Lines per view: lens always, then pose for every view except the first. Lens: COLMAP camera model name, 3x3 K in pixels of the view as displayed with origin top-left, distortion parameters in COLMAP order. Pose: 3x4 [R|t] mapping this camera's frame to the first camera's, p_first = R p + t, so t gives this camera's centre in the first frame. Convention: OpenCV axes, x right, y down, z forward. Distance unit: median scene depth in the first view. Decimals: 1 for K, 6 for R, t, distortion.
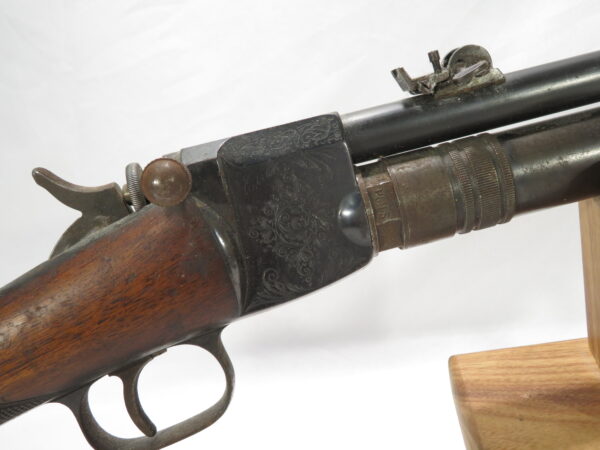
lens RADIAL K [[699.6, 0, 304.6], [0, 699.6, 218.8], [0, 0, 1]] dist [-0.044855, 0.000000]
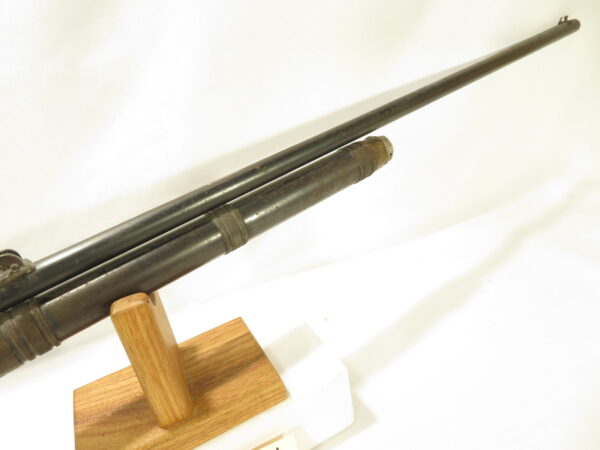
lens RADIAL K [[372.2, 0, 298.9], [0, 372.2, 225.5], [0, 0, 1]] dist [-0.008713, -0.004213]
pose [[0.862386, -0.206774, 0.462098, 0.447247], [0.141949, 0.974932, 0.171341, -0.361642], [-0.485943, -0.082168, 0.870119, -0.049521]]
